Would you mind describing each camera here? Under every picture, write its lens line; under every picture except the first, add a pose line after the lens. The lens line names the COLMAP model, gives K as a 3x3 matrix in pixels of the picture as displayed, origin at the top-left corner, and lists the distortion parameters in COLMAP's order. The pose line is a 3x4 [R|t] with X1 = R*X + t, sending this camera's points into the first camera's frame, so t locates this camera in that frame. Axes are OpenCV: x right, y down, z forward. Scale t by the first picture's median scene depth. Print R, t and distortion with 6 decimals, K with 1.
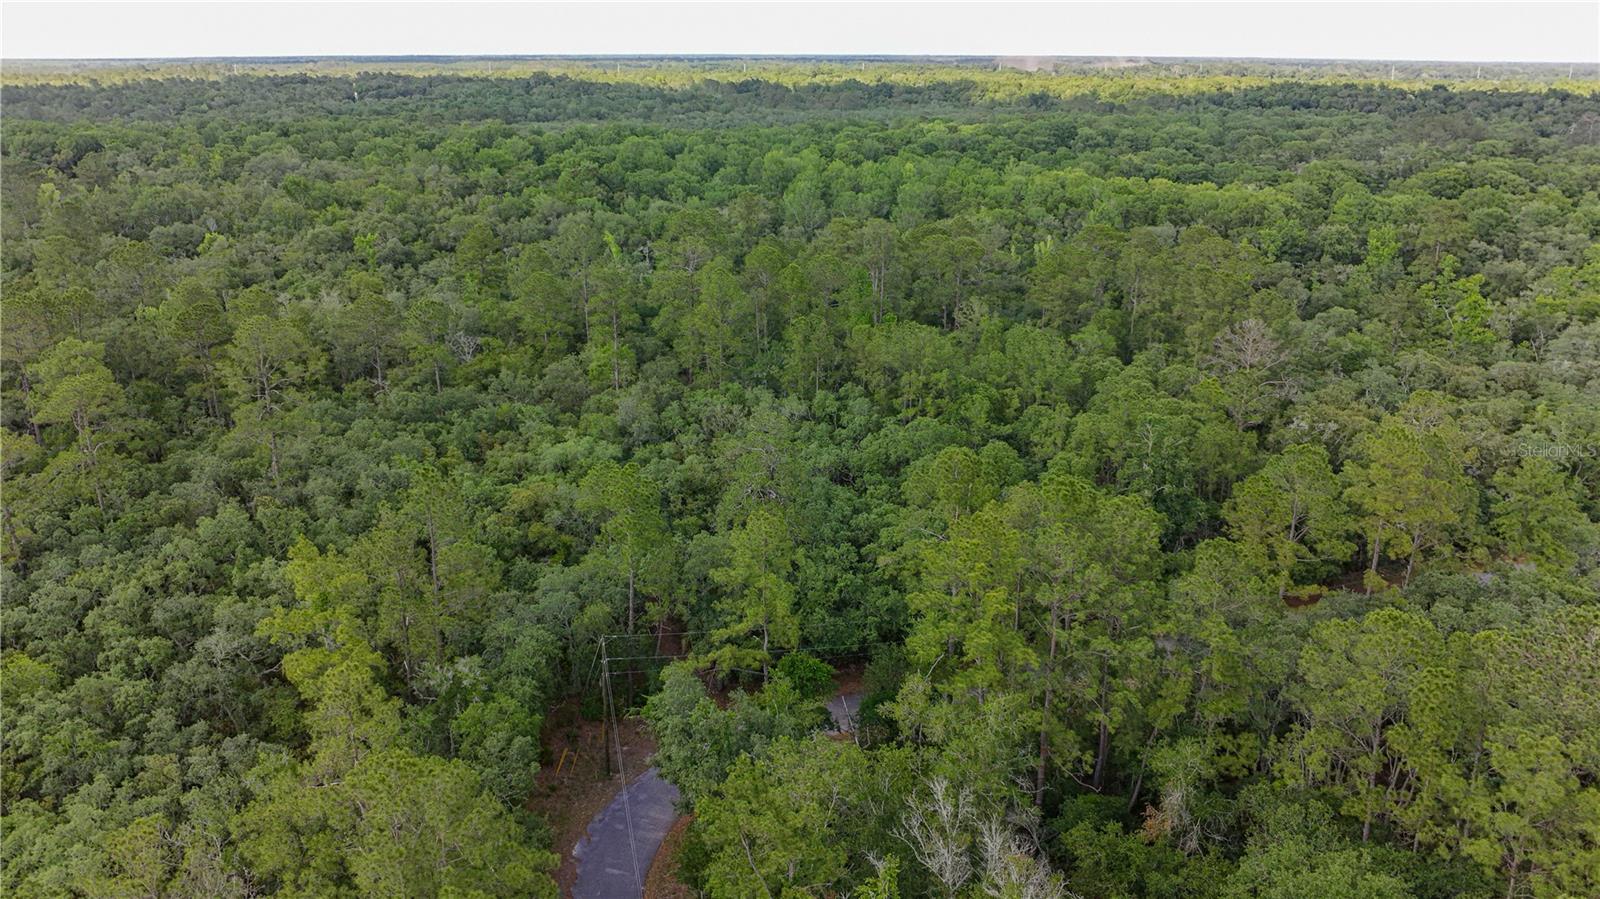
lens RADIAL K [[1186.1, 0, 799.2], [0, 1186.1, 448.3], [0, 0, 1]] dist [-0.027339, -0.010358]
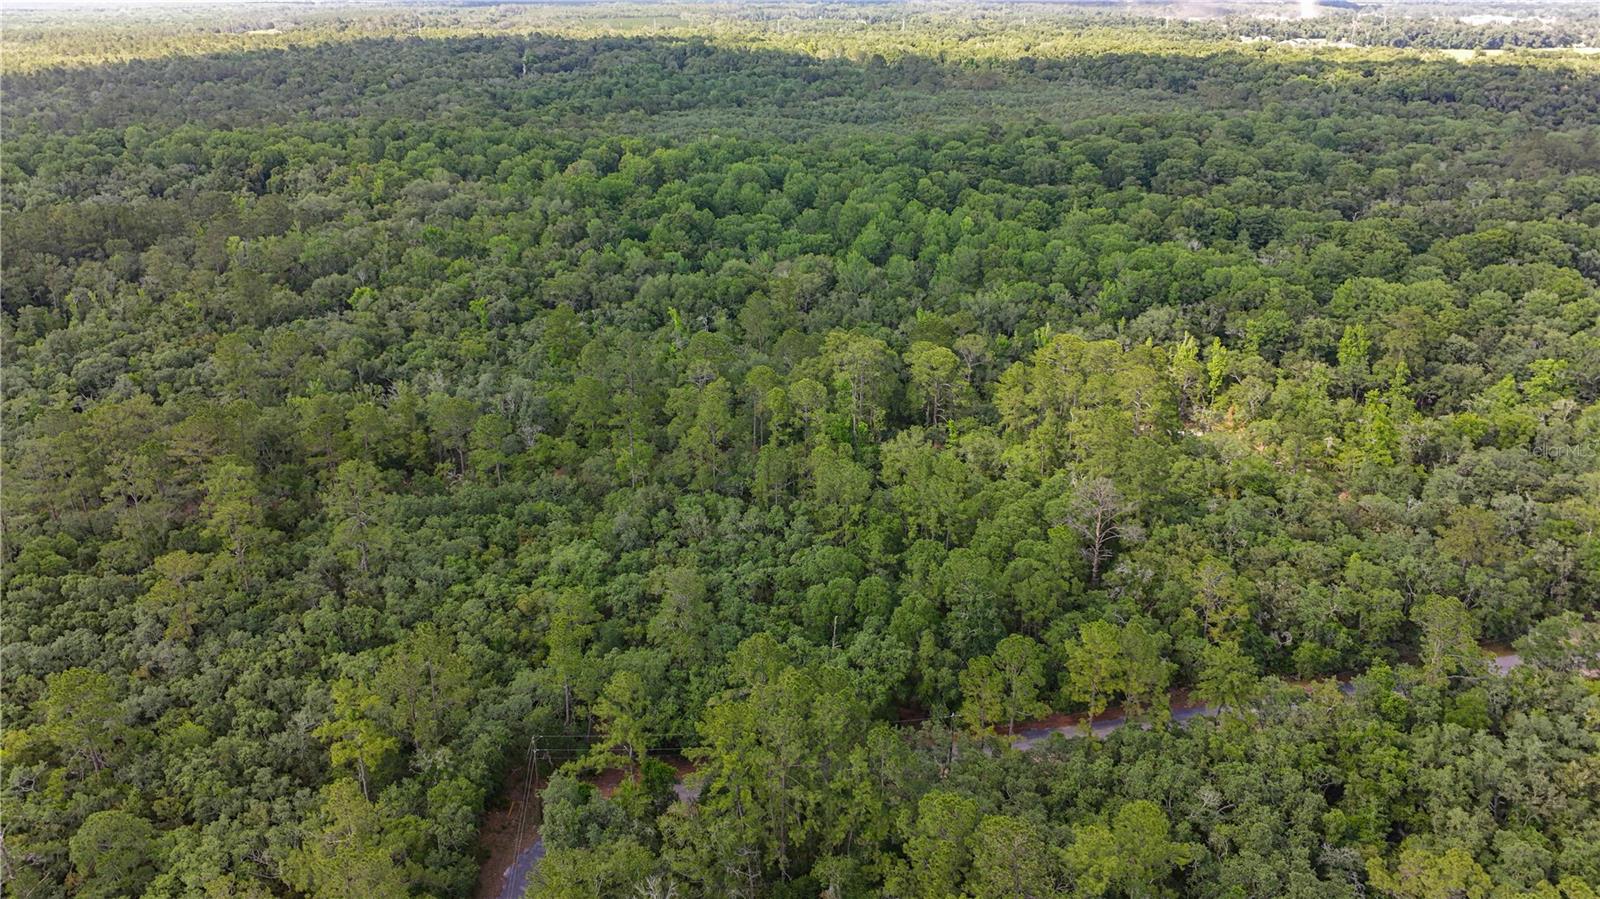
lens RADIAL K [[1186.1, 0, 800.7], [0, 1186.1, 450.4], [0, 0, 1]] dist [-0.027339, -0.010358]
pose [[0.989971, 0.046445, -0.133421, 0.271248], [-0.038917, 0.997529, 0.058489, -0.233963], [0.135807, -0.052710, 0.989332, -0.341717]]
